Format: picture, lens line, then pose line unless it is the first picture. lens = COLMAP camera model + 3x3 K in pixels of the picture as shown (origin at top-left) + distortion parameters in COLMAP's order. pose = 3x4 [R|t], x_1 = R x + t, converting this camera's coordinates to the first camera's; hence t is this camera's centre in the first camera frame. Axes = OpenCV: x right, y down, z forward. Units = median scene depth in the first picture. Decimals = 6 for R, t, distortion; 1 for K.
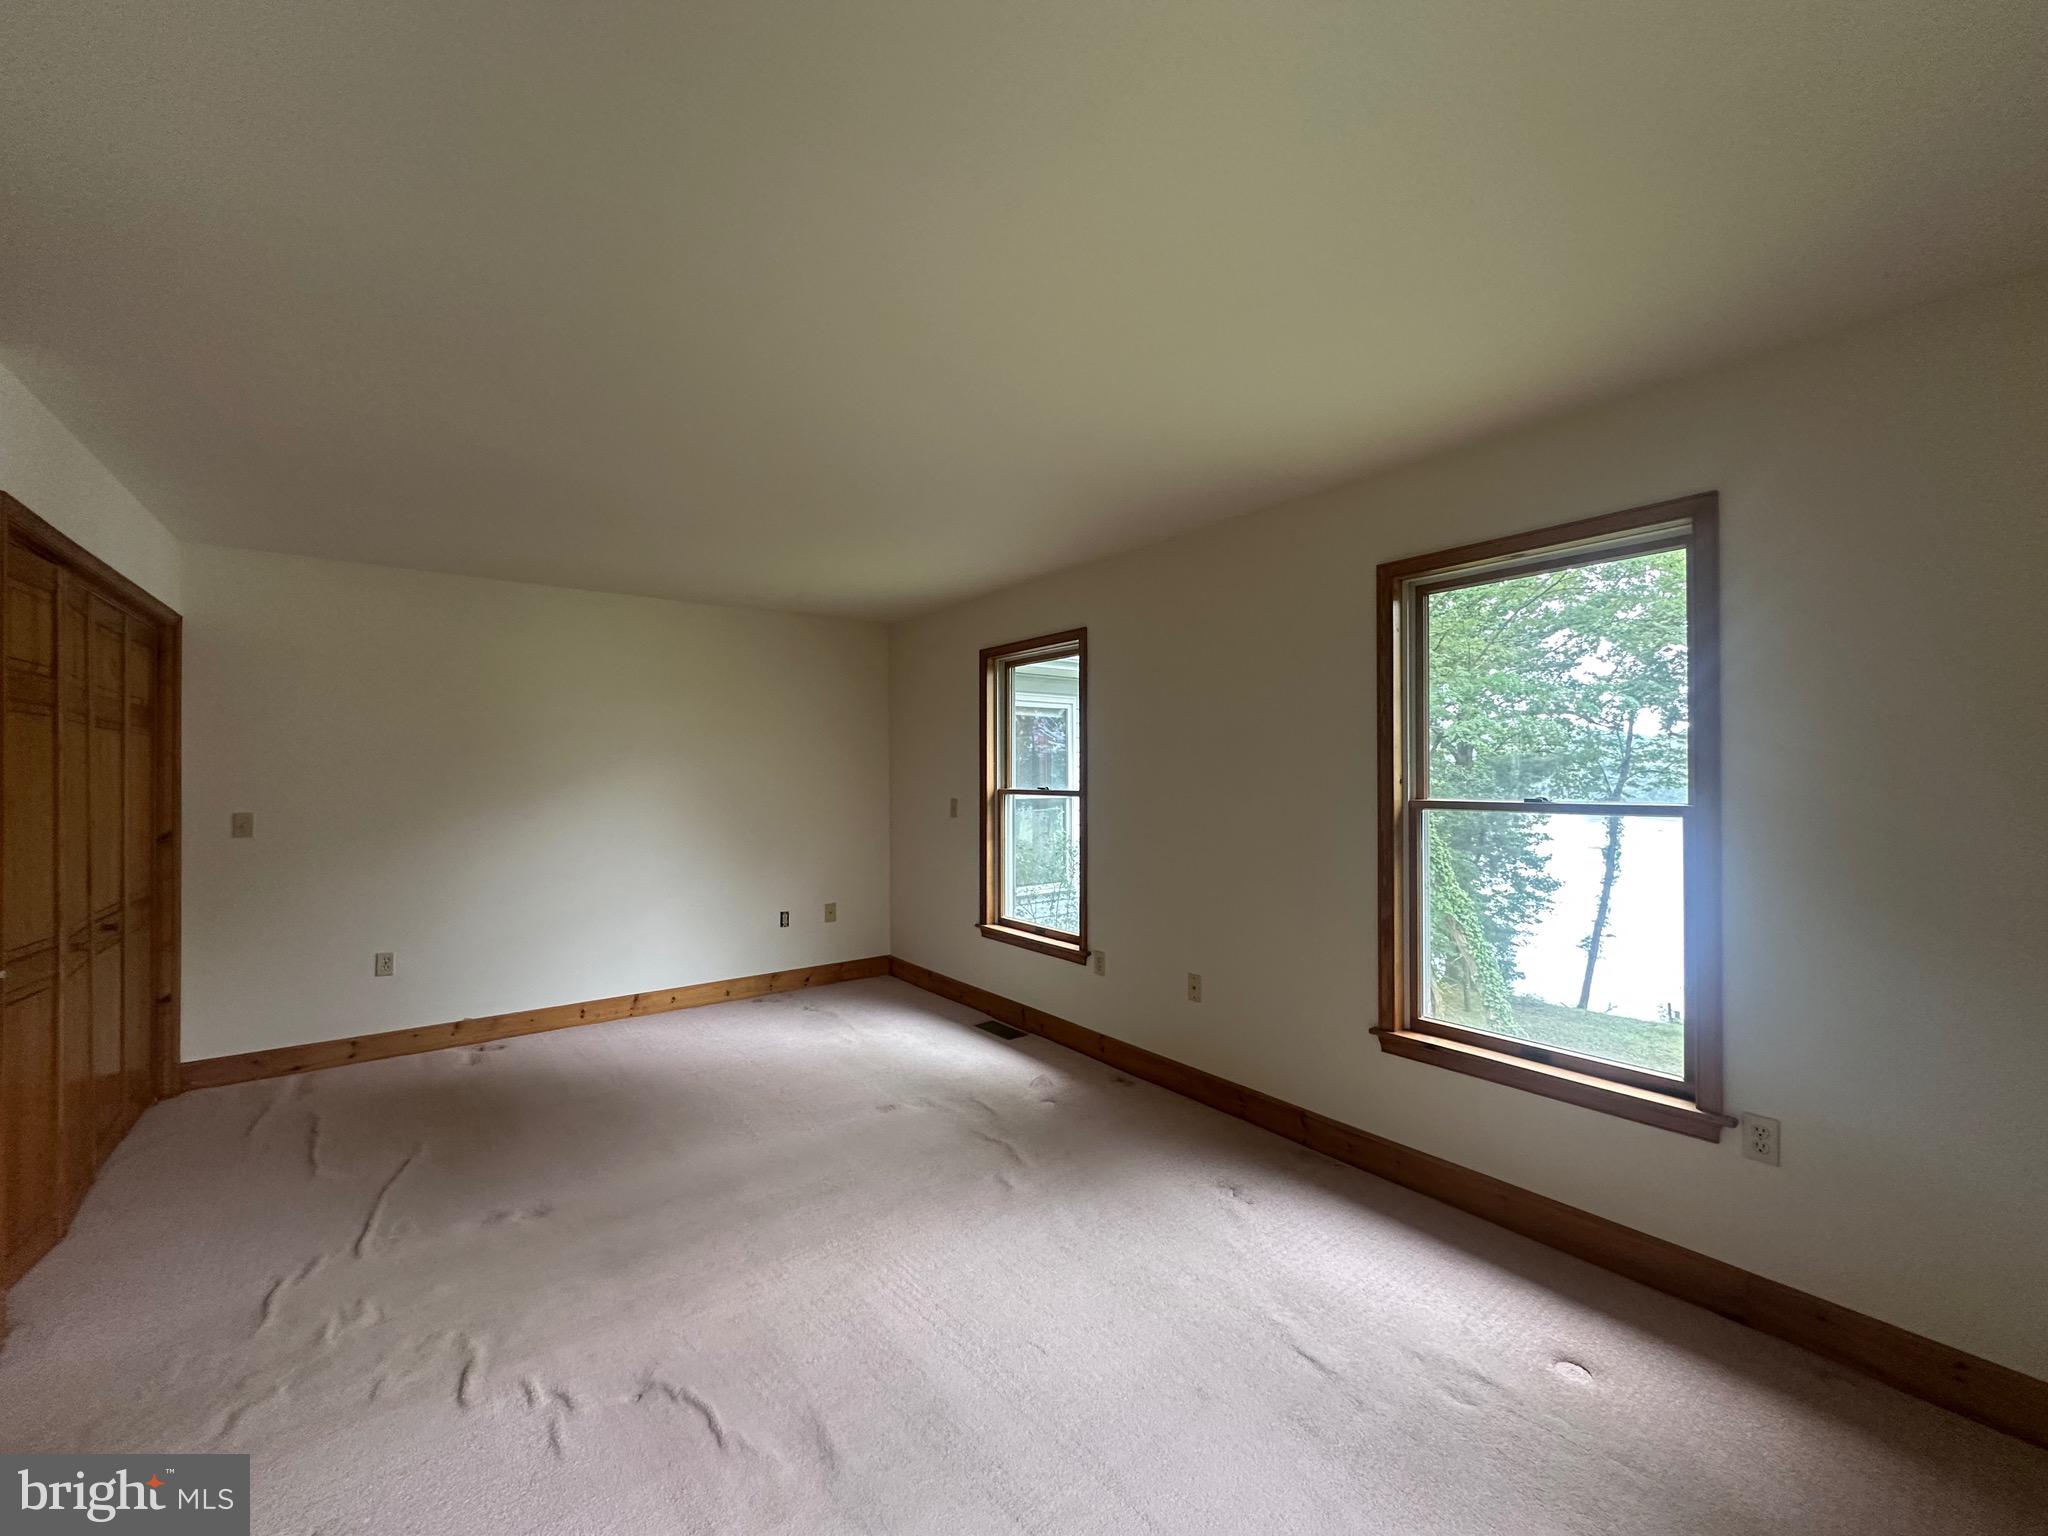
lens RADIAL K [[807.5, 0, 1024.0], [0, 807.5, 768.0], [0, 0, 1]] dist [0.000151, -0.004160]
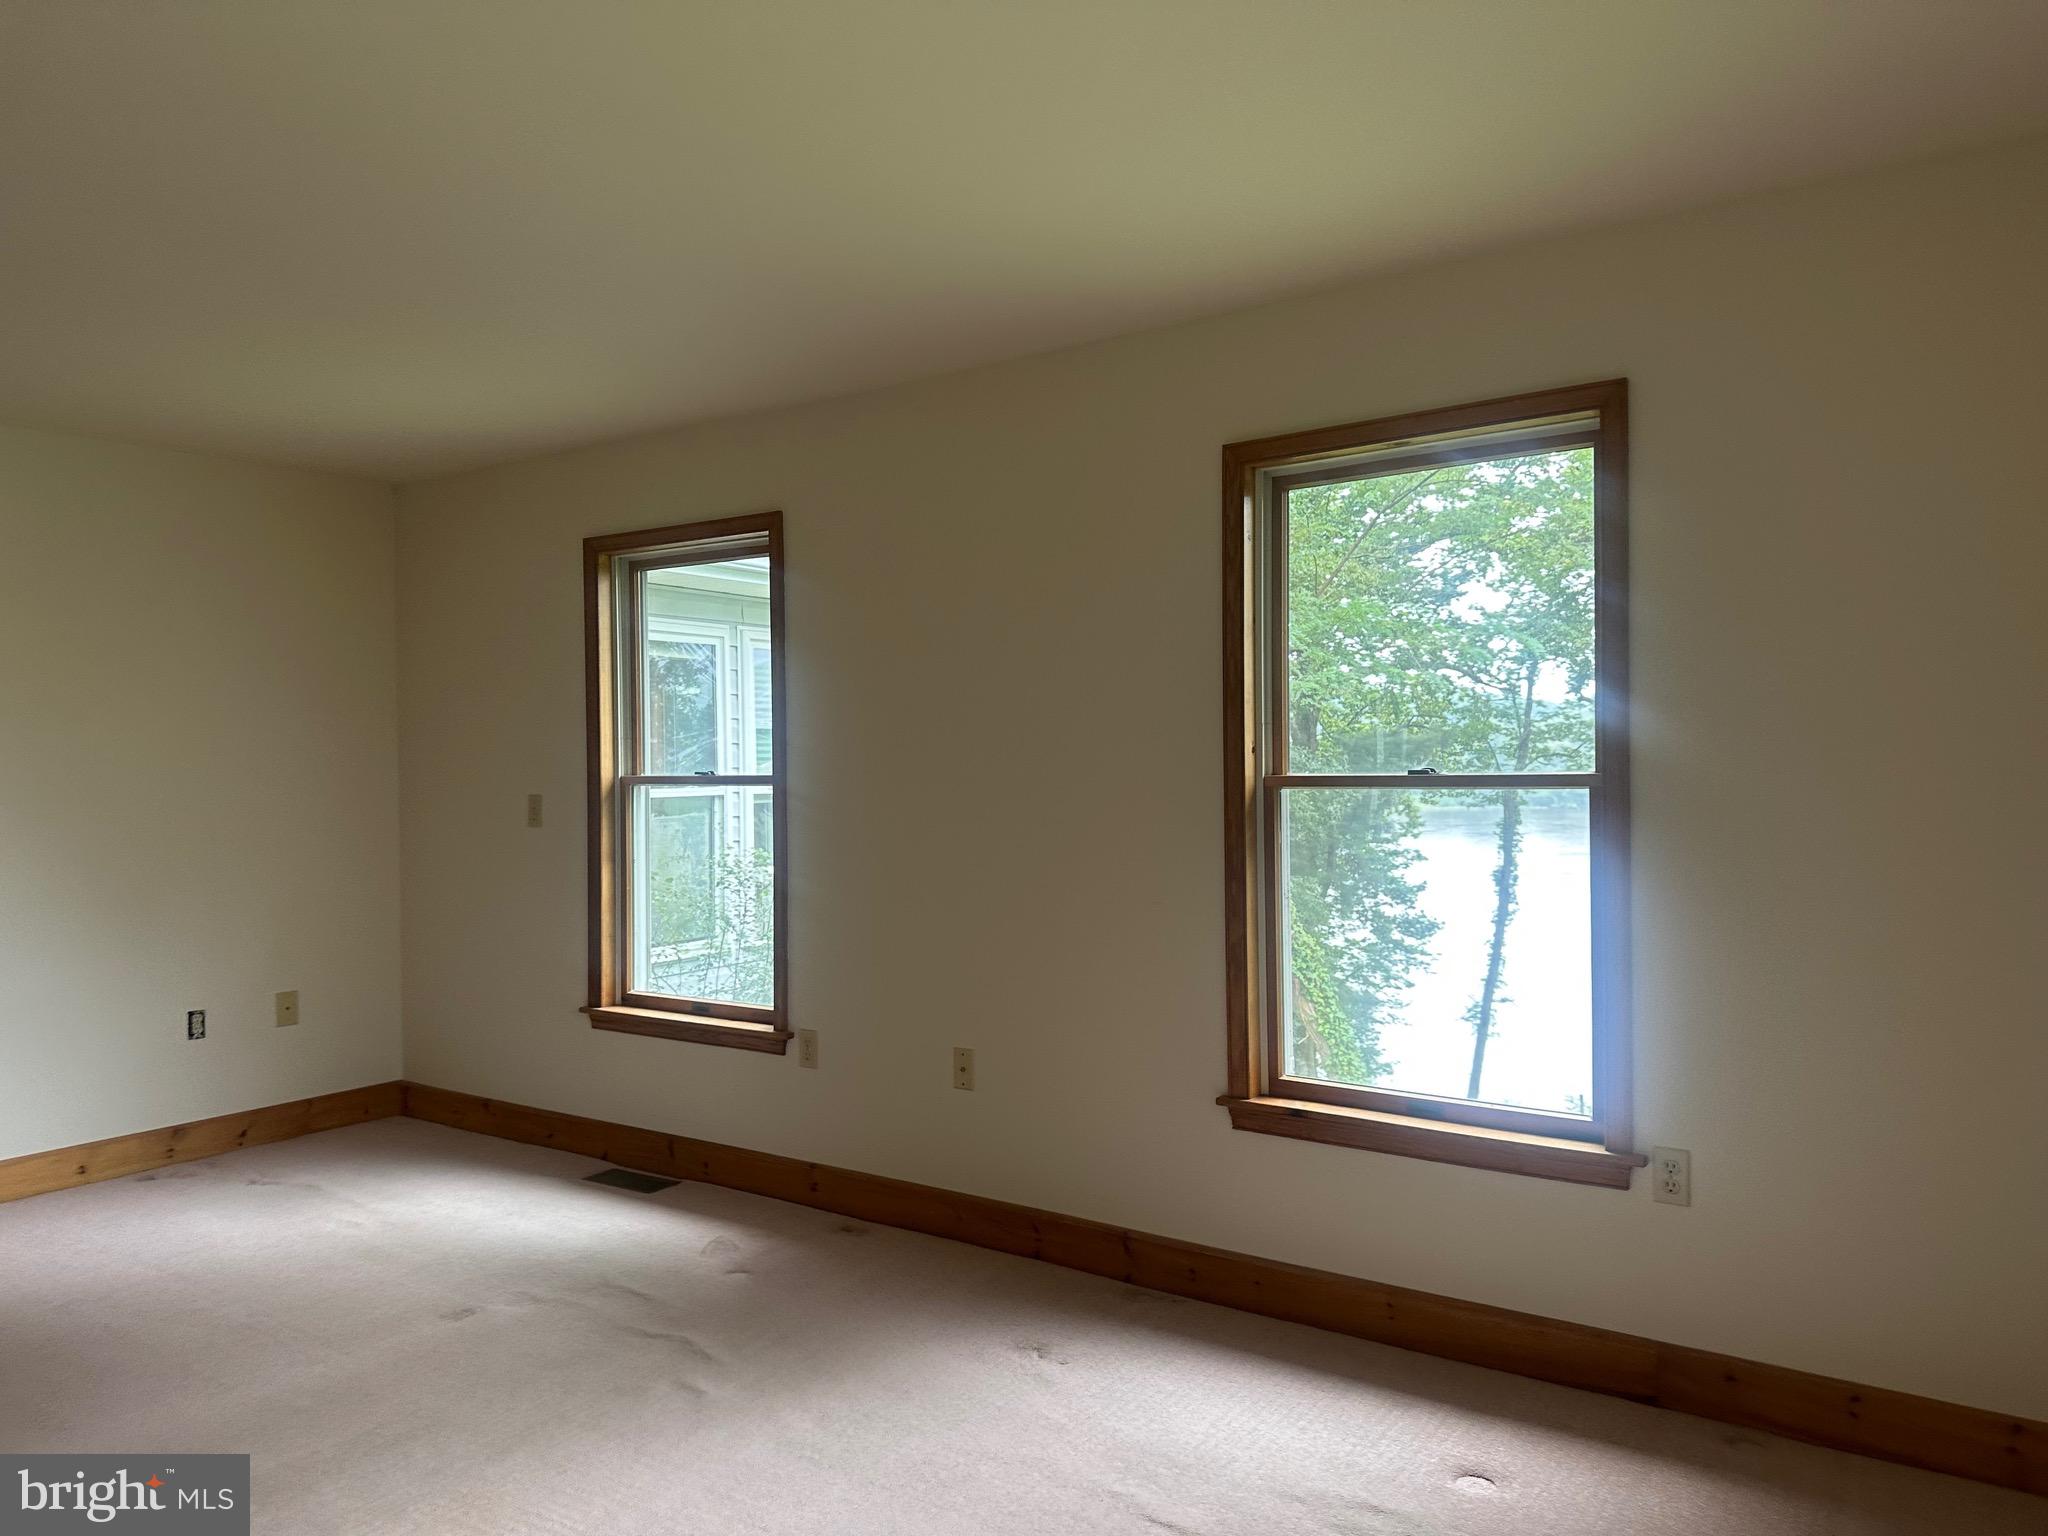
lens RADIAL K [[1406.7, 0, 1024.0], [0, 1406.7, 768.0], [0, 0, 1]] dist [0.161728, -0.292445]
pose [[0.953925, -0.007580, 0.299948, -0.062876], [0.004925, 0.999942, 0.009607, 0.011380], [-0.300004, -0.007687, 0.953907, -0.082795]]
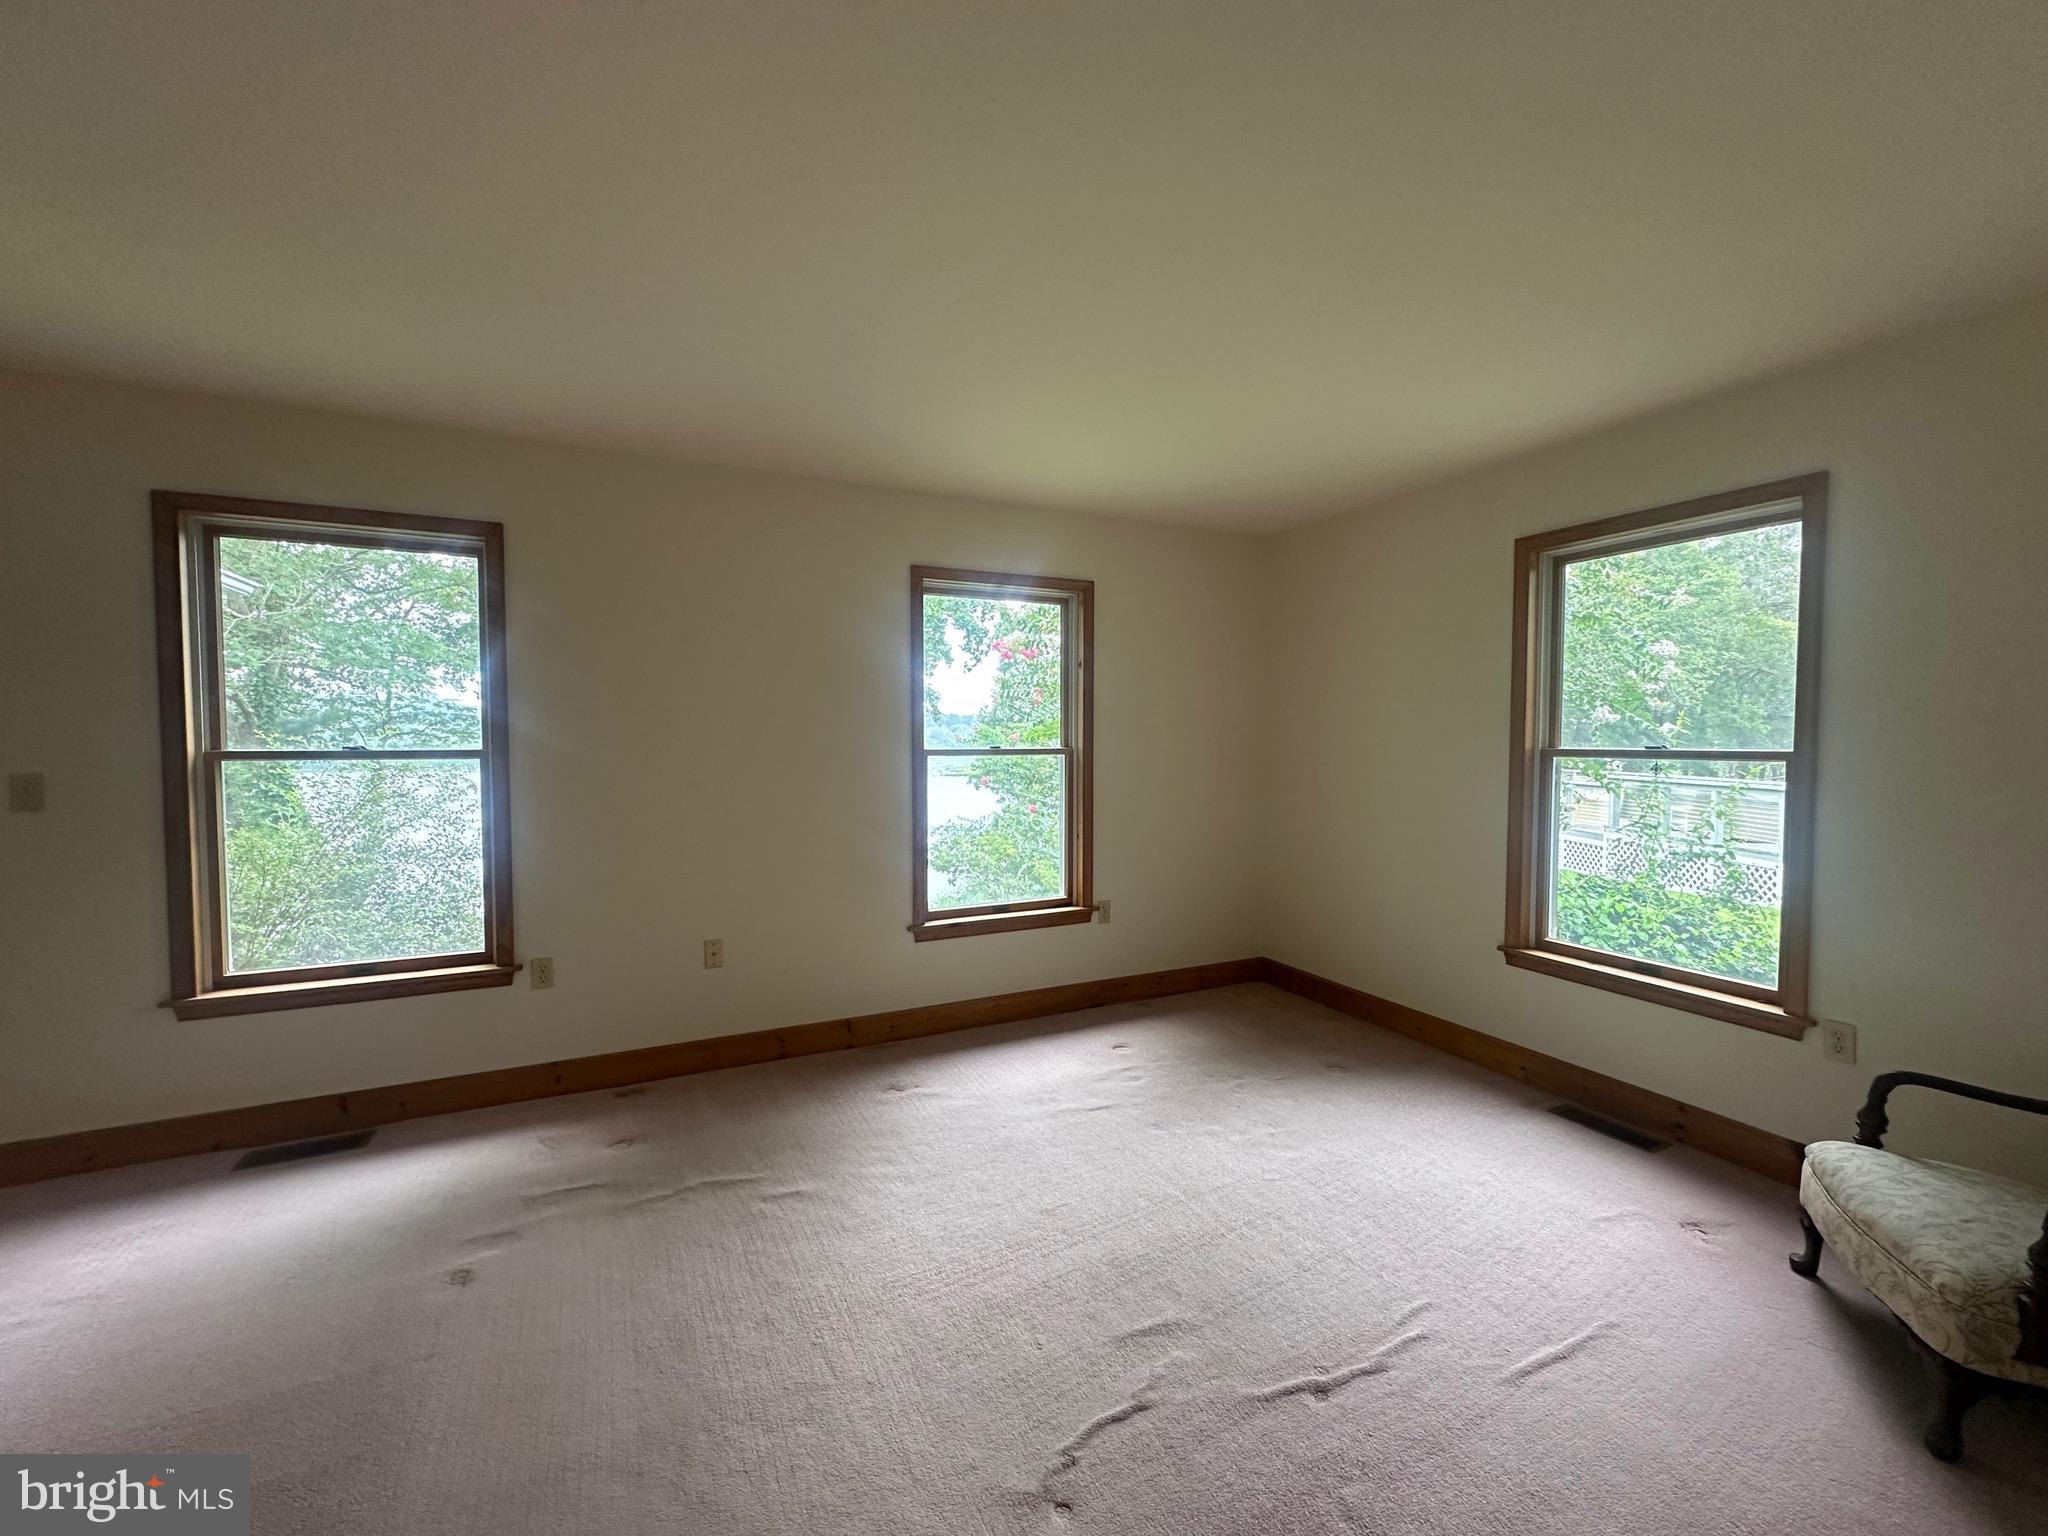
lens RADIAL K [[807.5, 0, 1024.0], [0, 807.5, 768.0], [0, 0, 1]] dist [0.000151, -0.004160]
pose [[0.199659, -0.032262, 0.979334, -0.465757], [-0.013301, 0.999277, 0.035630, 0.010522], [-0.979775, -0.020140, 0.199086, 0.335628]]
